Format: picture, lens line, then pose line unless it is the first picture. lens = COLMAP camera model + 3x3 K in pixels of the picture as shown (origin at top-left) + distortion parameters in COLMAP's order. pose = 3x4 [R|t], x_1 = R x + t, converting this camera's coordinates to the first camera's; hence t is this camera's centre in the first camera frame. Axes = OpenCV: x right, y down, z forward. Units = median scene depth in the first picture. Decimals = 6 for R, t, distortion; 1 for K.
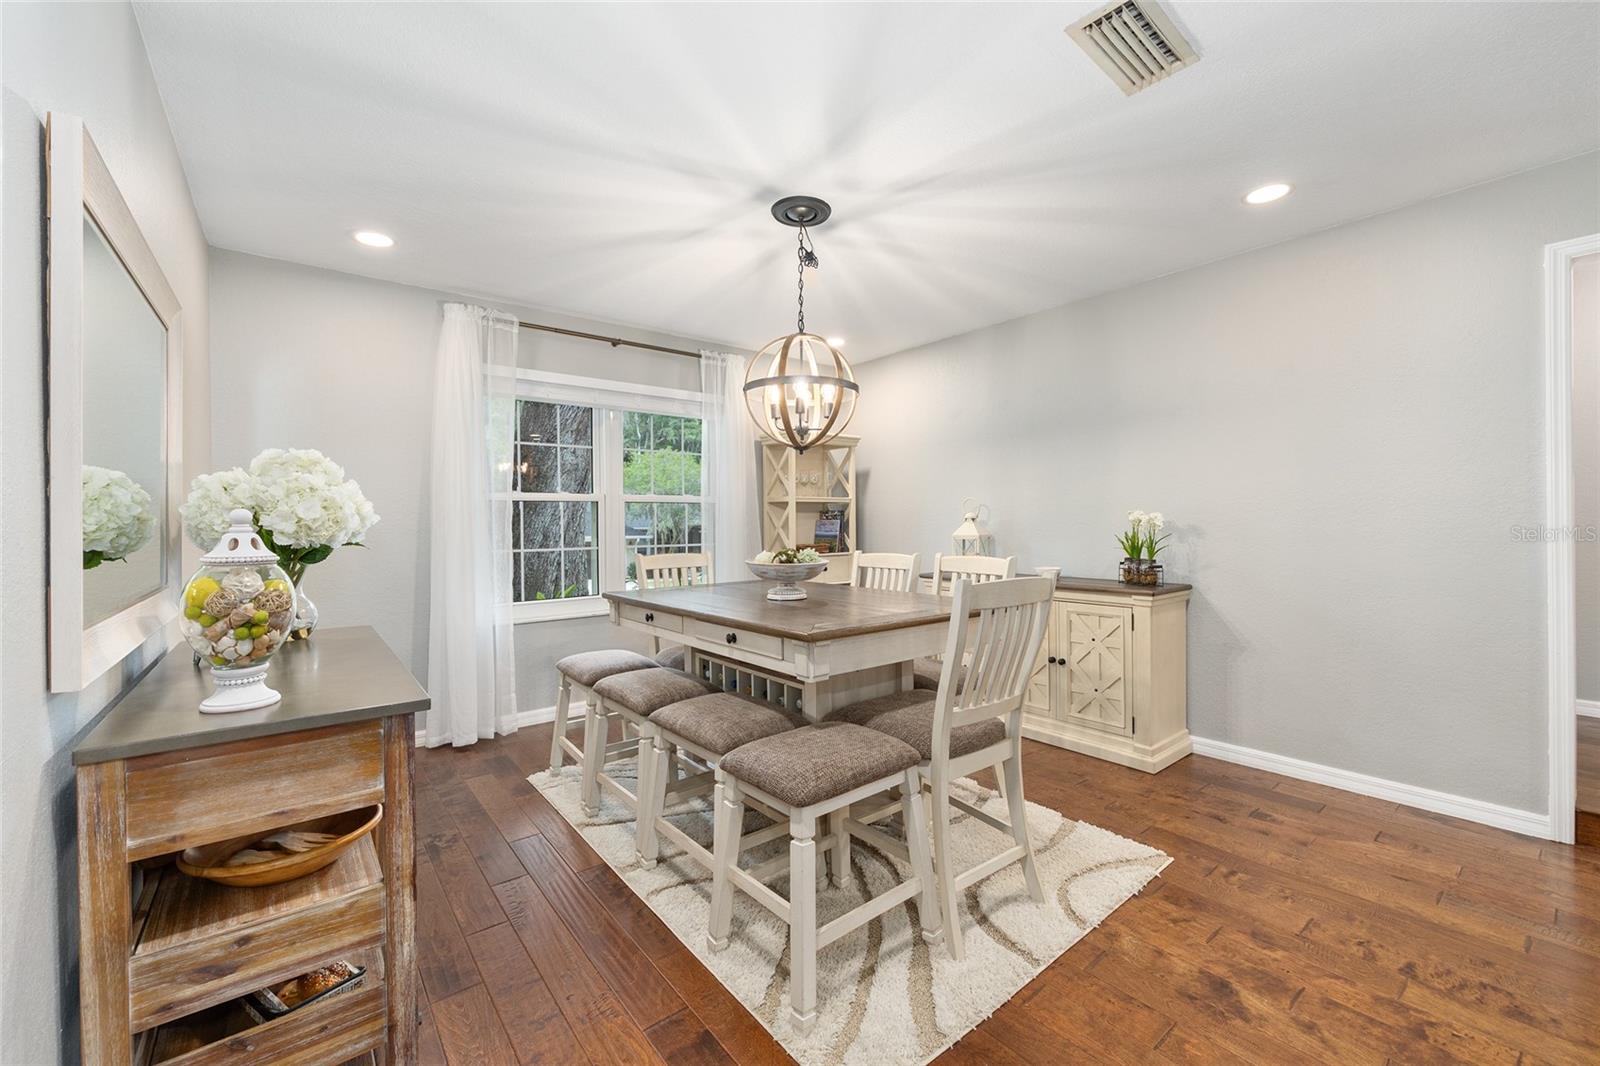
lens RADIAL K [[647.2, 0, 803.1], [0, 647.2, 525.8], [0, 0, 1]] dist [0.000099, -0.000422]
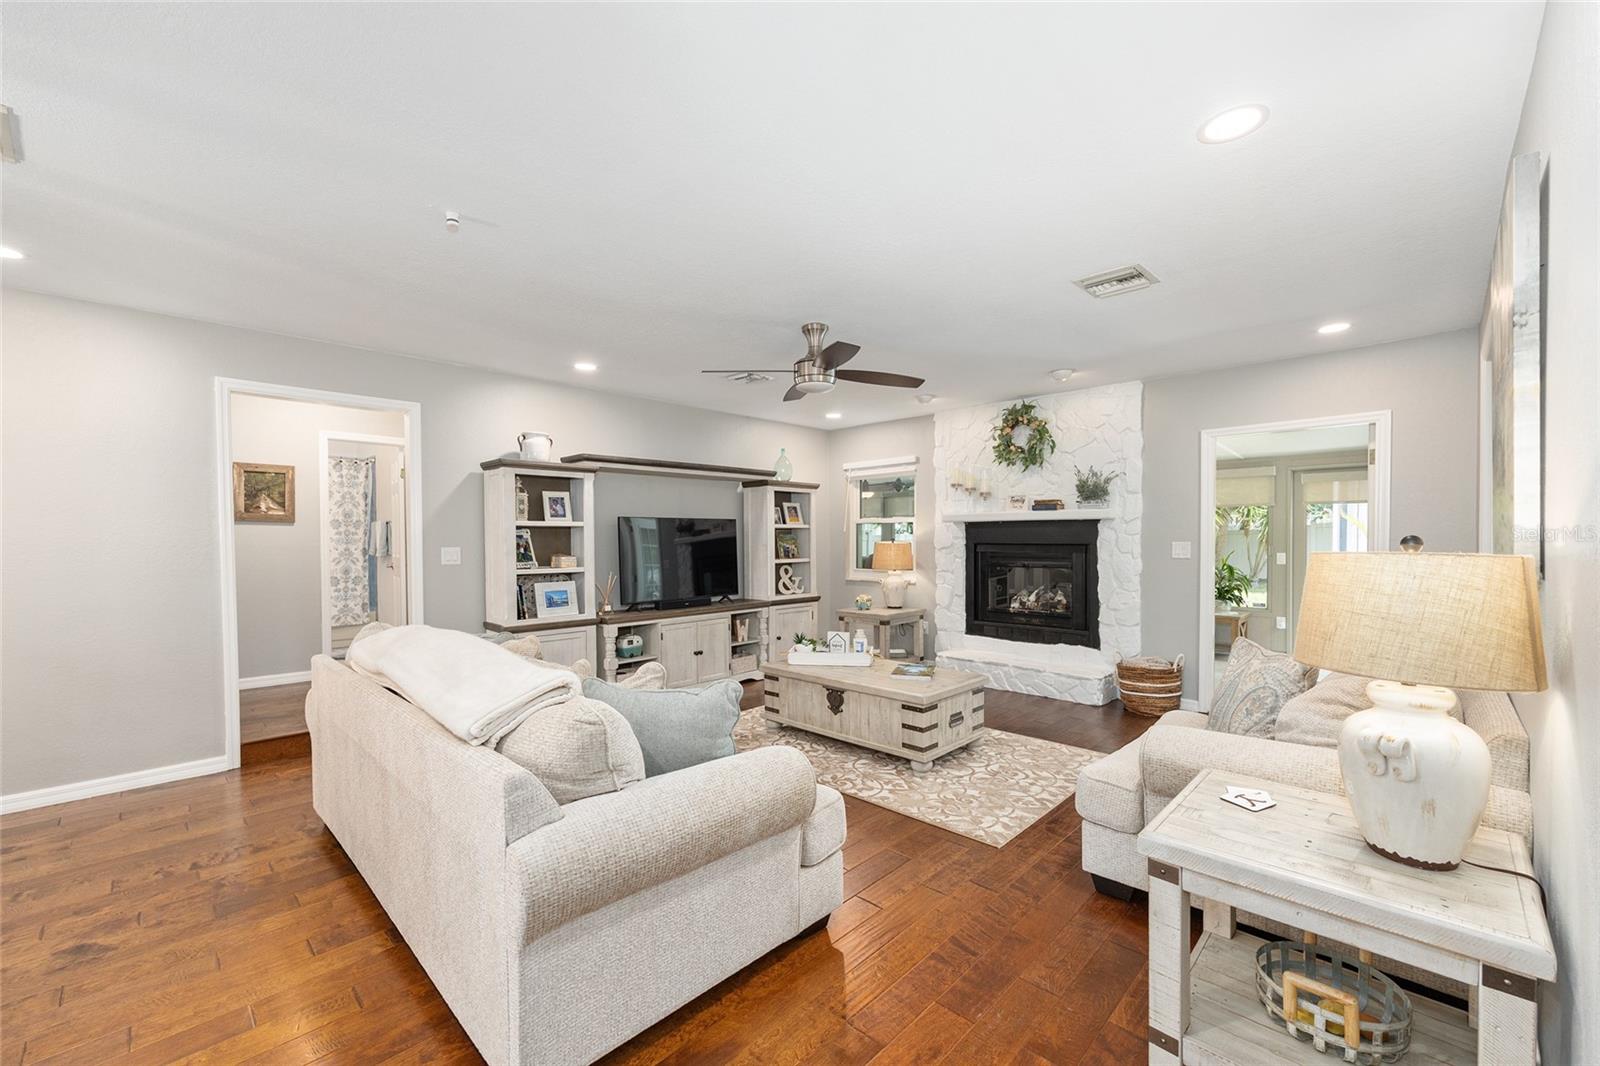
lens RADIAL K [[647.2, 0, 800.1], [0, 647.2, 552.1], [0, 0, 1]] dist [0.000099, -0.000422]
pose [[-0.118271, -0.015097, 0.992867, -0.578261], [0.007725, 0.999840, 0.016123, -0.046971], [-0.992951, 0.009577, -0.118136, -0.184357]]
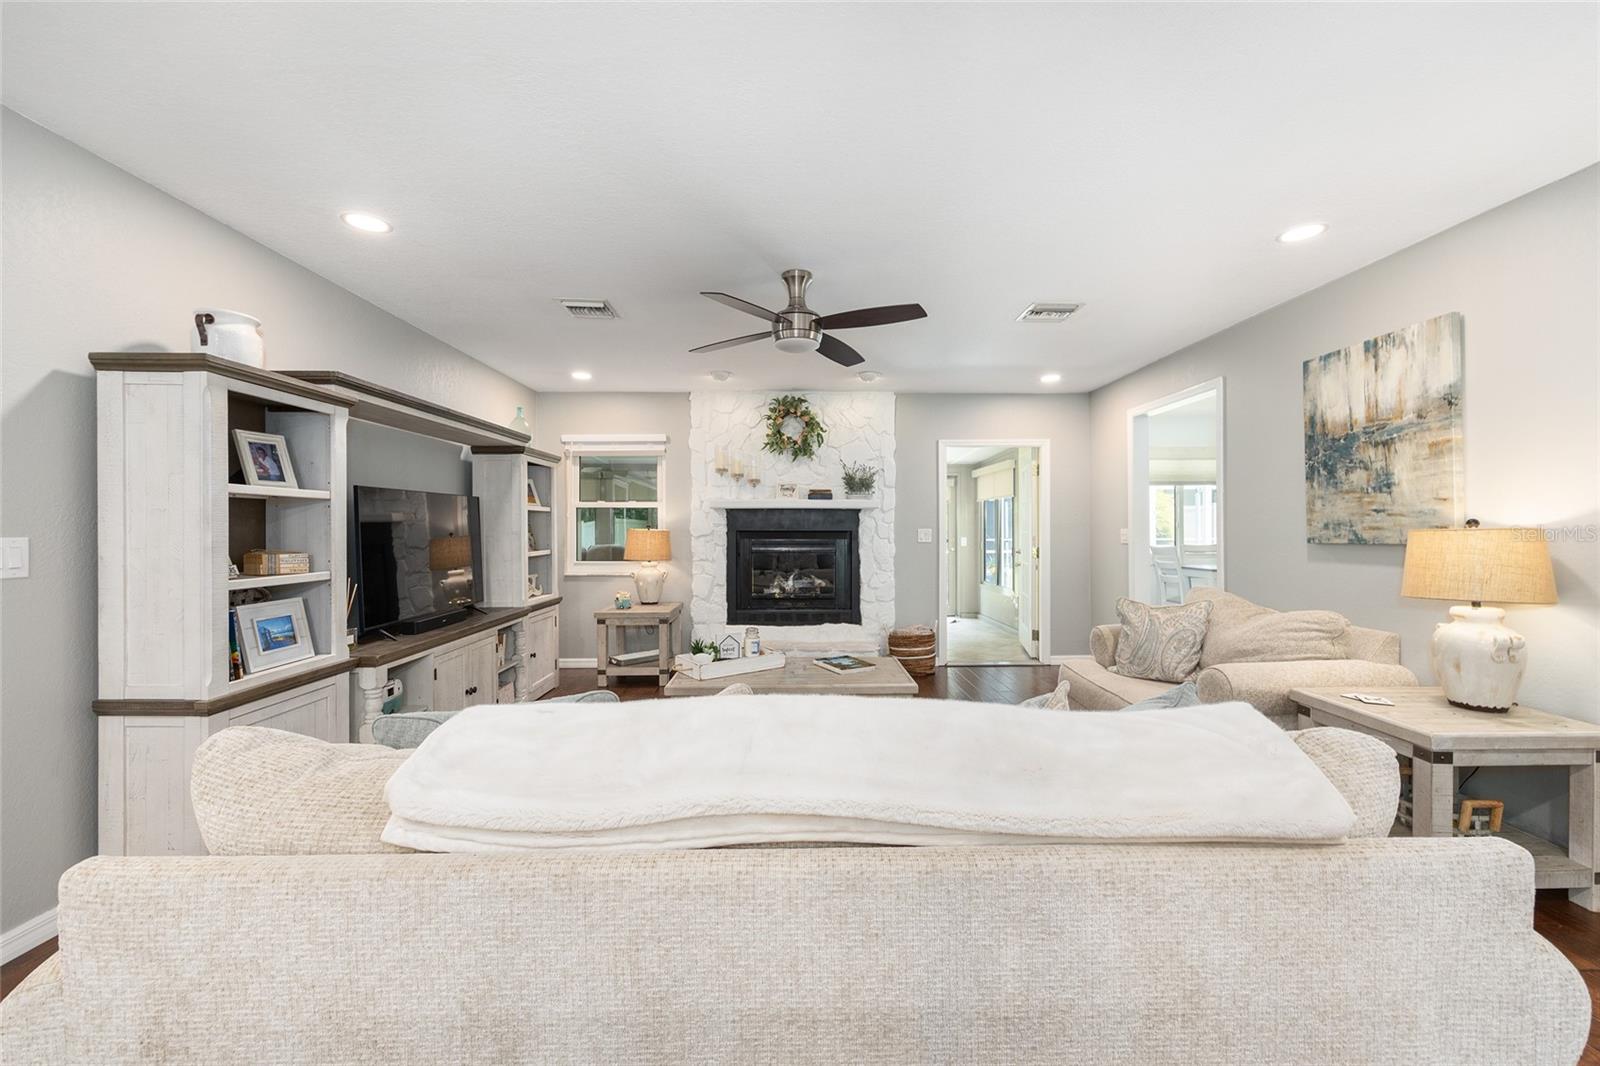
lens RADIAL K [[647.2, 0, 798.0], [0, 647.2, 530.3], [0, 0, 1]] dist [0.000099, -0.000422]
pose [[-0.791497, 0.003556, 0.611162, 0.239834], [0.006773, 0.999973, 0.002953, -0.042072], [-0.611135, 0.006477, -0.791500, 0.744441]]
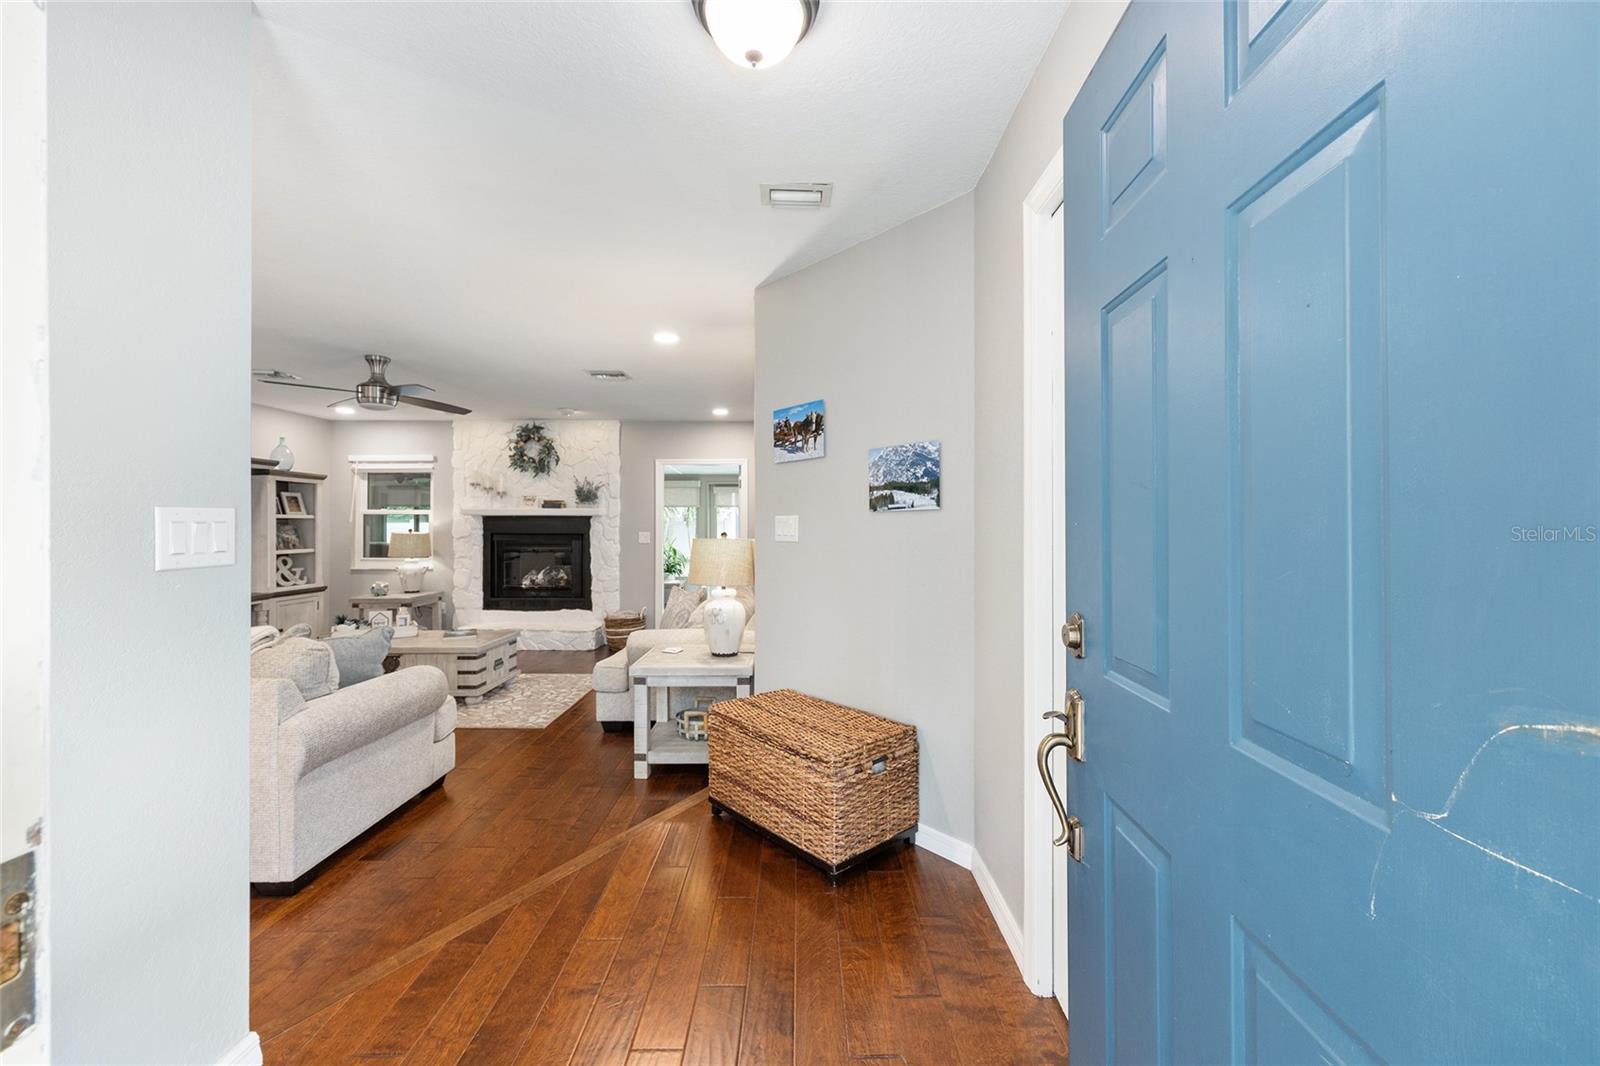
lens RADIAL K [[647.2, 0, 805.3], [0, 647.2, 523.5], [0, 0, 1]] dist [0.000099, -0.000422]
pose [[-0.781770, 0.006232, 0.623536, -1.263640], [0.004802, 0.999981, -0.003975, -0.063834], [-0.623548, -0.000114, -0.781785, 0.349002]]
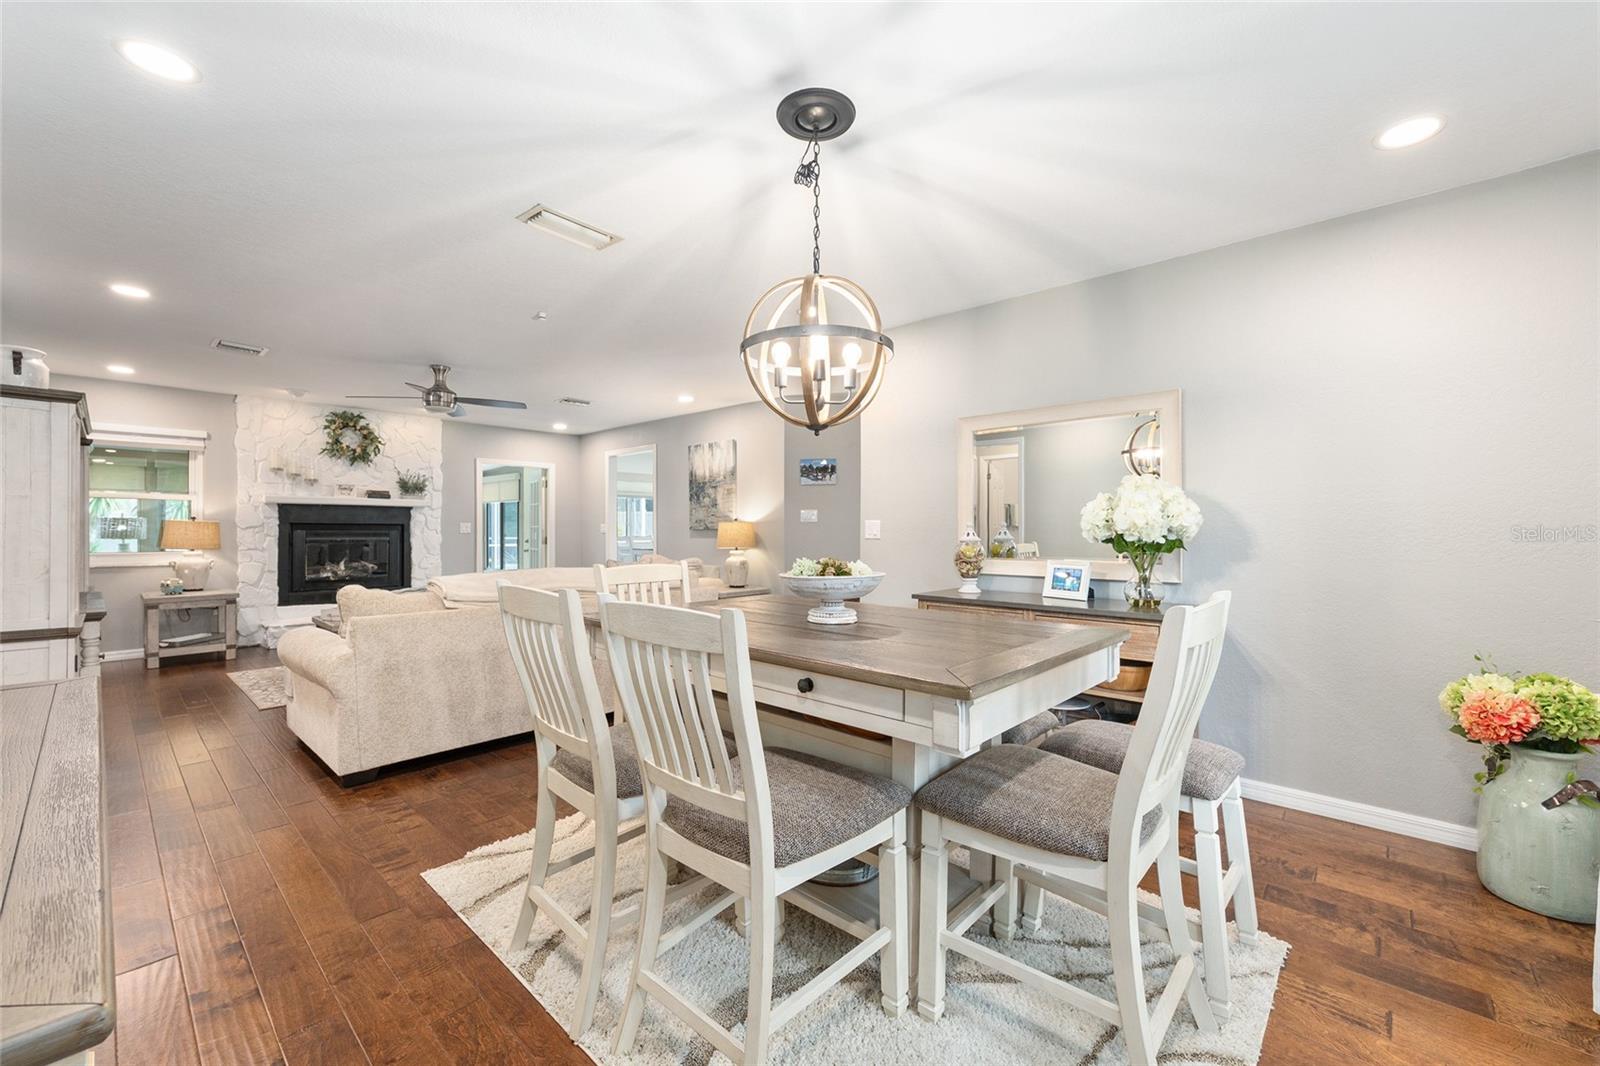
lens RADIAL K [[647.2, 0, 805.8], [0, 647.2, 527.9], [0, 0, 1]] dist [0.000099, -0.000422]
pose [[-0.986938, 0.001876, -0.161088, 0.167055], [0.001913, 0.999998, -0.000077, -0.005623], [0.161087, -0.000384, -0.986940, 2.213465]]
